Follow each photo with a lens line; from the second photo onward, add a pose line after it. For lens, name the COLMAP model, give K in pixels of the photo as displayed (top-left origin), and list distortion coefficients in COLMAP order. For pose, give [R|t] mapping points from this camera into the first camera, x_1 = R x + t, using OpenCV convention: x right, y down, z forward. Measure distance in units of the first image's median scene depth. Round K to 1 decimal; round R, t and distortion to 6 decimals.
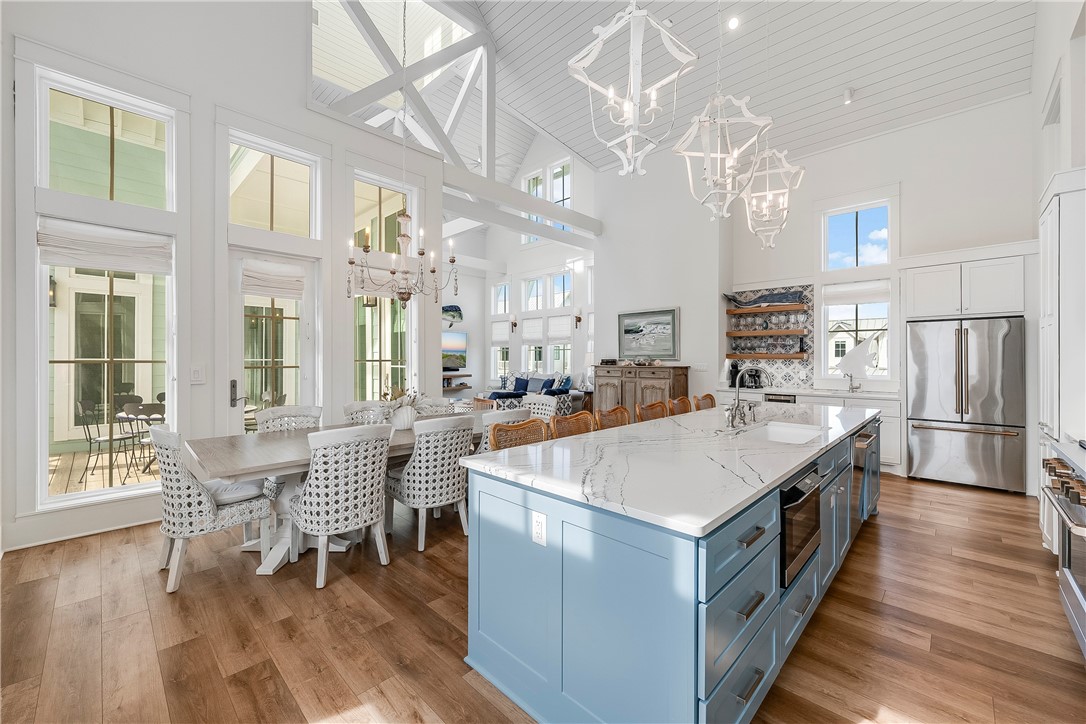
lens RADIAL K [[433.1, 0, 546.6], [0, 433.1, 360.9], [0, 0, 1]] dist [0.001025, -0.000366]
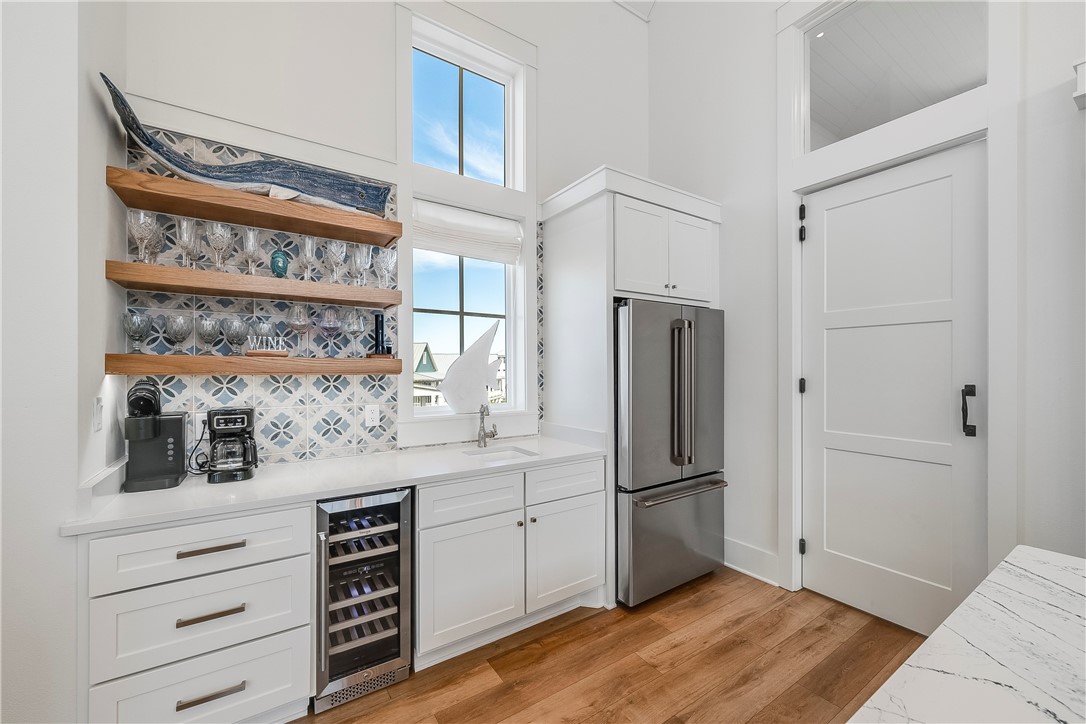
lens RADIAL K [[433.1, 0, 546.0], [0, 433.1, 369.1], [0, 0, 1]] dist [0.001025, -0.000366]
pose [[0.199608, -0.005261, 0.979862, 0.240858], [0.003687, 0.999983, 0.004618, -0.008733], [-0.979869, 0.002691, 0.199624, 0.745580]]
